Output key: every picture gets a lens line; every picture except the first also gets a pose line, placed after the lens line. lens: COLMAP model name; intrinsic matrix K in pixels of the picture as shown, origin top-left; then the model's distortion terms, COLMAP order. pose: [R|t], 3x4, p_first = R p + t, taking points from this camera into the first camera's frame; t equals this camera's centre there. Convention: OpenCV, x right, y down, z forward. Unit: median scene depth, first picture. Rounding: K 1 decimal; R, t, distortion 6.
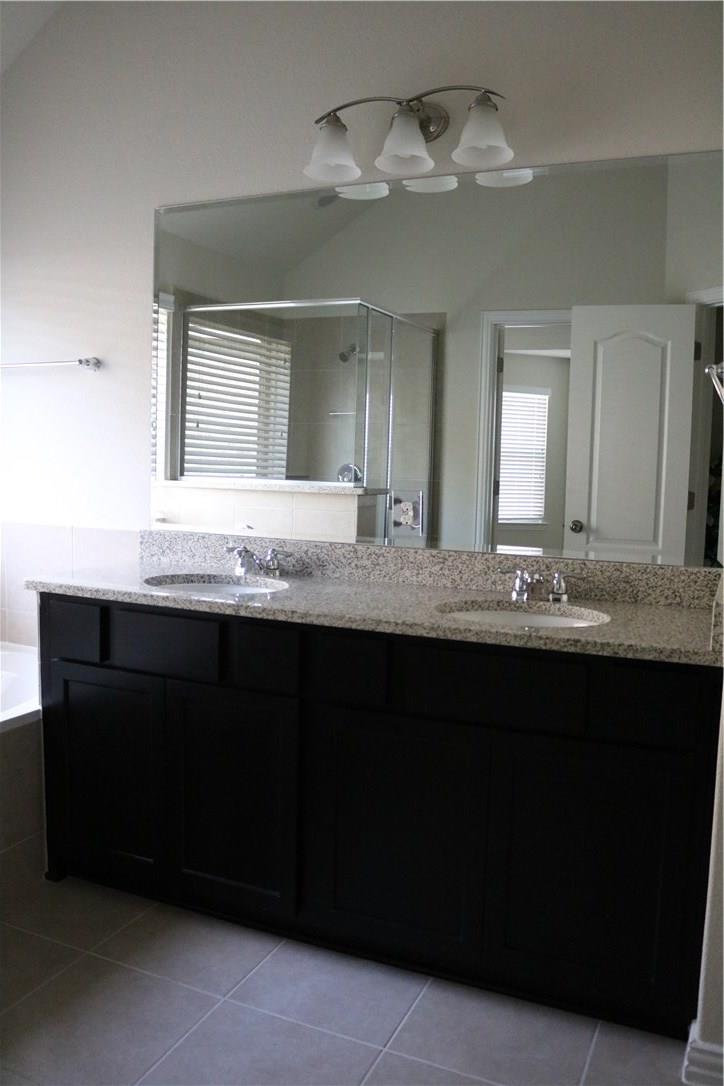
lens RADIAL K [[892.1, 0, 366.4], [0, 892.1, 539.0], [0, 0, 1]] dist [-0.153544, 0.129232]
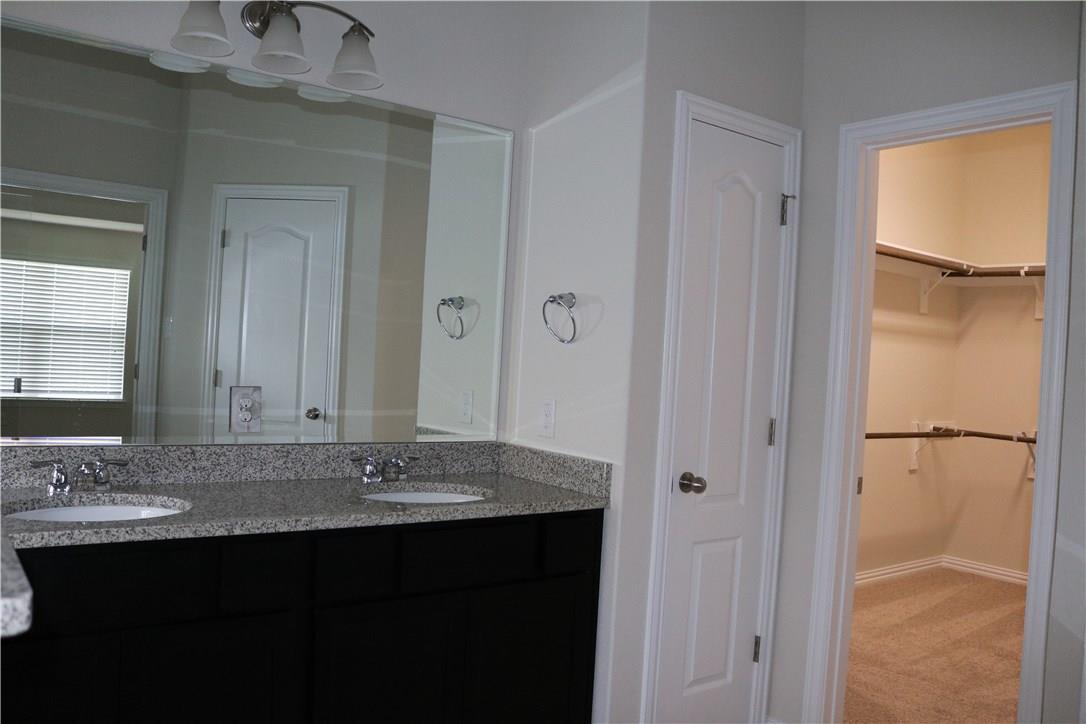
lens RADIAL K [[892.1, 0, 539.6], [0, 892.1, 365.5], [0, 0, 1]] dist [-0.153544, 0.129232]
pose [[0.481886, -0.006700, 0.876208, -0.700577], [0.038265, 0.999178, -0.013404, -0.056481], [-0.875398, 0.039987, 0.481747, 0.267959]]
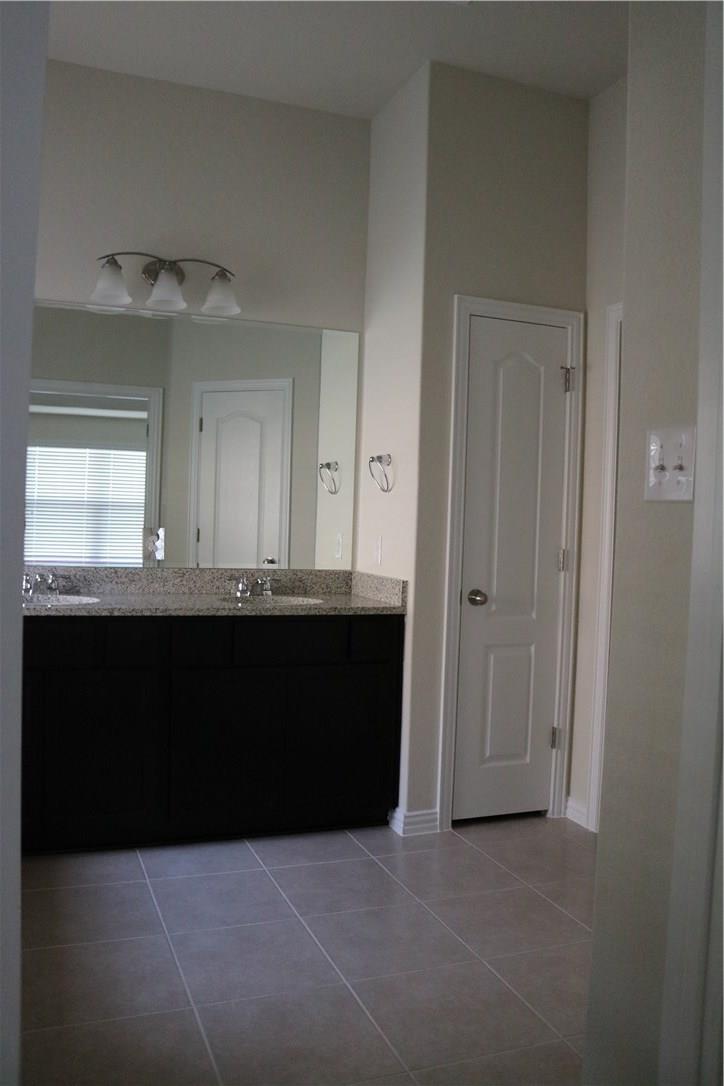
lens RADIAL K [[892.1, 0, 366.4], [0, 892.1, 539.0], [0, 0, 1]] dist [-0.153544, 0.129232]
pose [[0.701443, -0.017212, 0.712518, -0.783411], [0.050455, 0.998399, -0.025553, 0.018611], [-0.710938, 0.053874, 0.701188, -0.254665]]
